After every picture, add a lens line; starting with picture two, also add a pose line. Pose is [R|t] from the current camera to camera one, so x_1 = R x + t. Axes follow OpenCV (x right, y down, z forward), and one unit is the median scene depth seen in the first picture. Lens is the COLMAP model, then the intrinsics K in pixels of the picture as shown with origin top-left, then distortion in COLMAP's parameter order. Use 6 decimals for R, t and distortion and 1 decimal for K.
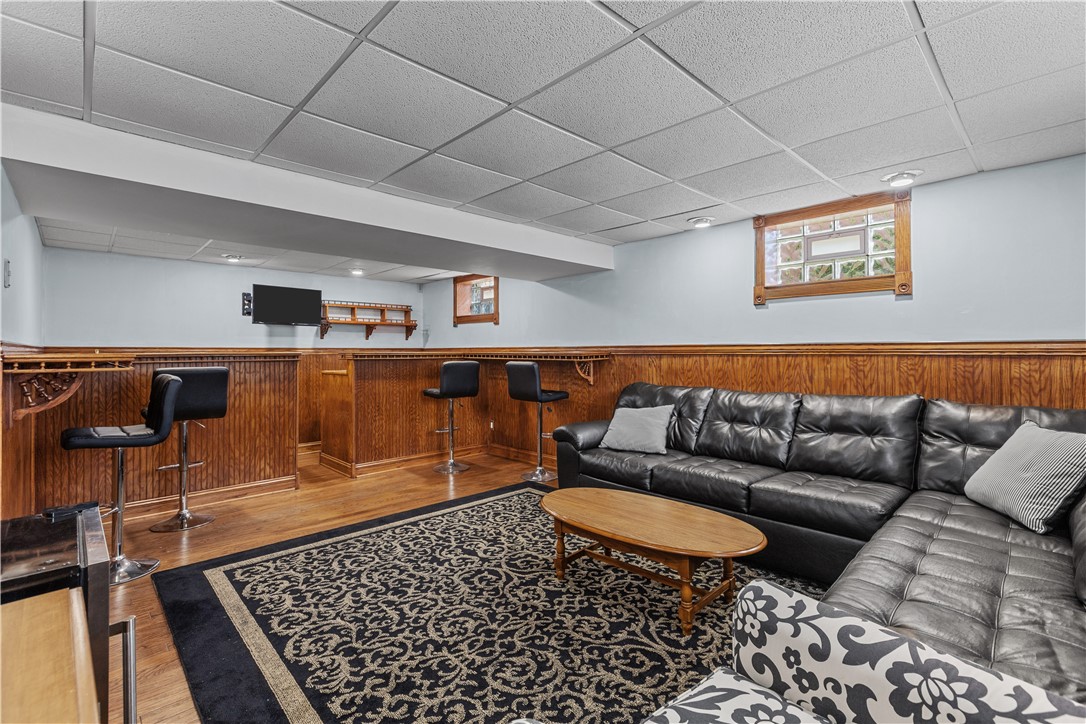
lens RADIAL K [[488.3, 0, 539.4], [0, 488.3, 354.4], [0, 0, 1]] dist [-0.001282, -0.000589]
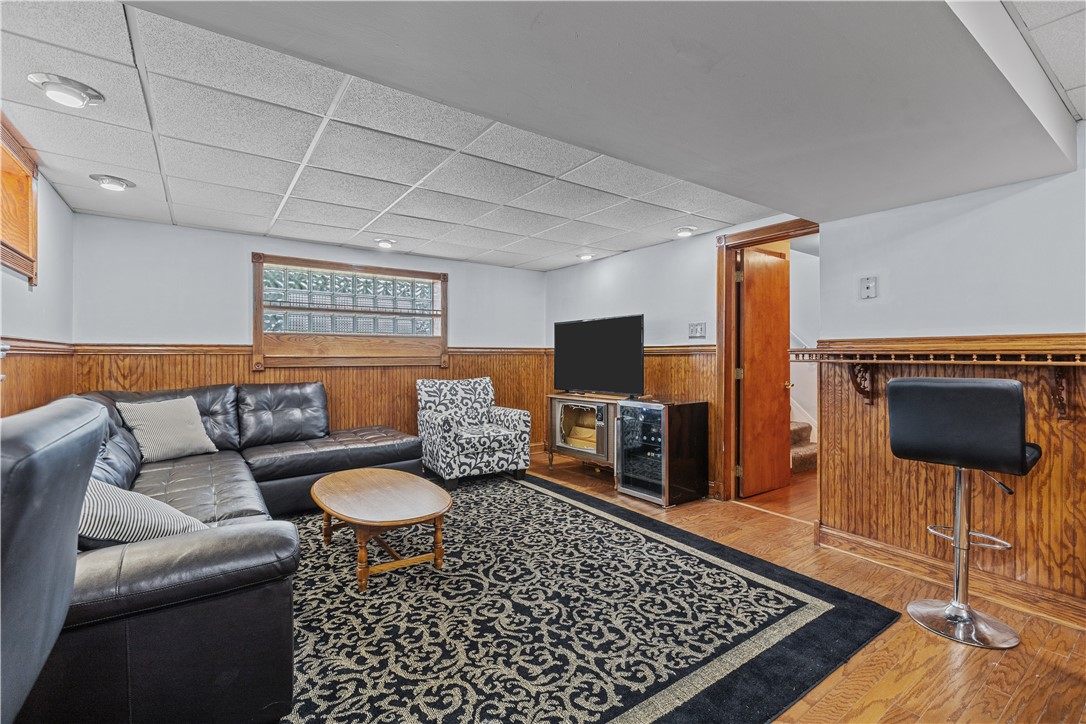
lens RADIAL K [[488.3, 0, 543.4], [0, 488.3, 357.8], [0, 0, 1]] dist [-0.001282, -0.000589]
pose [[-0.990706, 0.003835, 0.135970, -0.316685], [0.005497, 0.999915, 0.011846, 0.002729], [-0.135913, 0.012483, -0.990642, 1.966317]]
